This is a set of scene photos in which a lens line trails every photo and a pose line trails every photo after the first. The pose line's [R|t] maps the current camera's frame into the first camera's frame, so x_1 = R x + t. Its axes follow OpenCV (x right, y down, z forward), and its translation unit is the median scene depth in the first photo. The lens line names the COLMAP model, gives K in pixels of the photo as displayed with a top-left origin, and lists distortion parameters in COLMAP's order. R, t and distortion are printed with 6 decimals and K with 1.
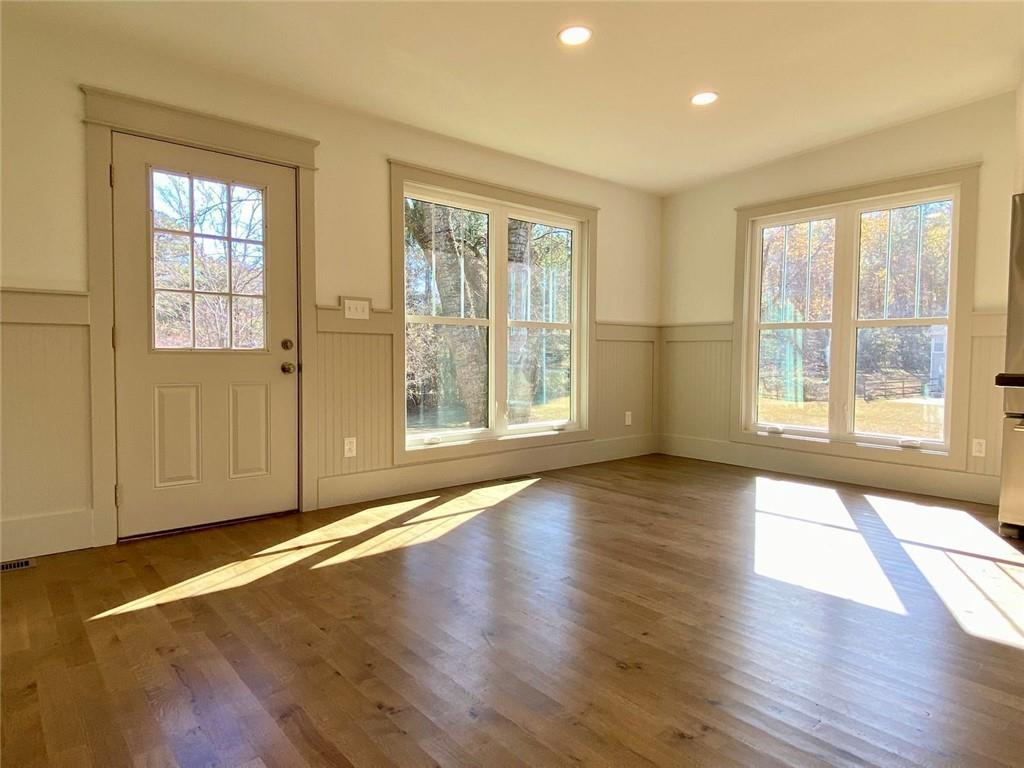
lens RADIAL K [[613.6, 0, 512.1], [0, 613.6, 404.9], [0, 0, 1]] dist [-0.003196, -0.001052]
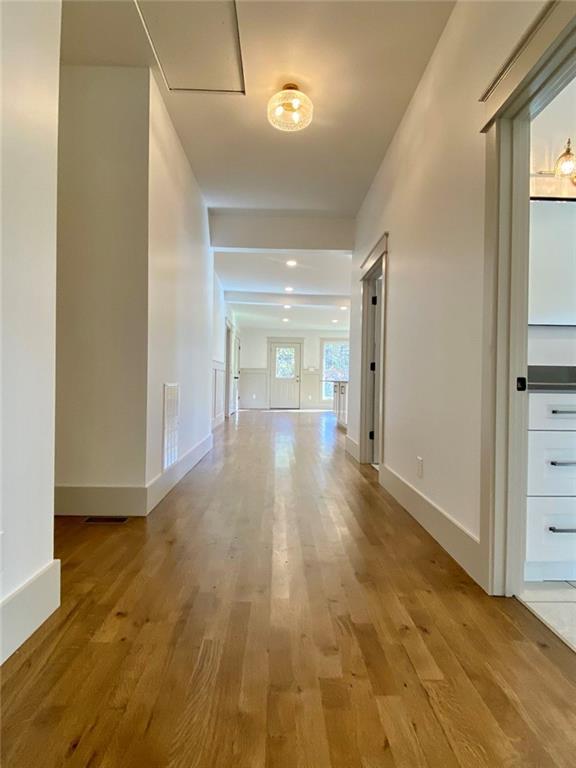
lens RADIAL K [[407.0, 0, 288.0], [0, 407.0, 384.0], [0, 0, 1]] dist [0.043745, 0.000046]
pose [[0.769744, 0.011326, -0.638253, 1.639932], [-0.060649, 0.996617, -0.055459, 0.149646], [0.635465, 0.081399, 0.767827, -1.574294]]
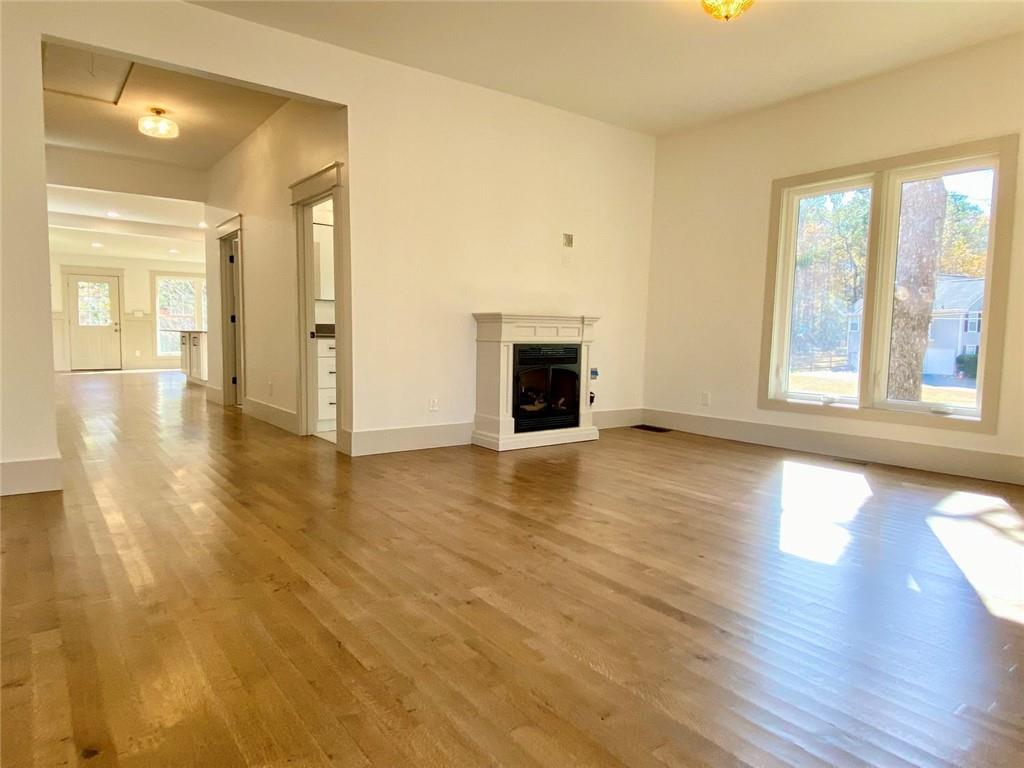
lens RADIAL K [[654.0, 0, 512.0], [0, 654.0, 384.0], [0, 0, 1]] dist [0.000754, -0.000856]
pose [[0.997190, 0.010704, -0.074149, 2.124189], [-0.010672, 0.999943, 0.000824, 0.216848], [0.074154, -0.000030, 0.997247, -2.539489]]
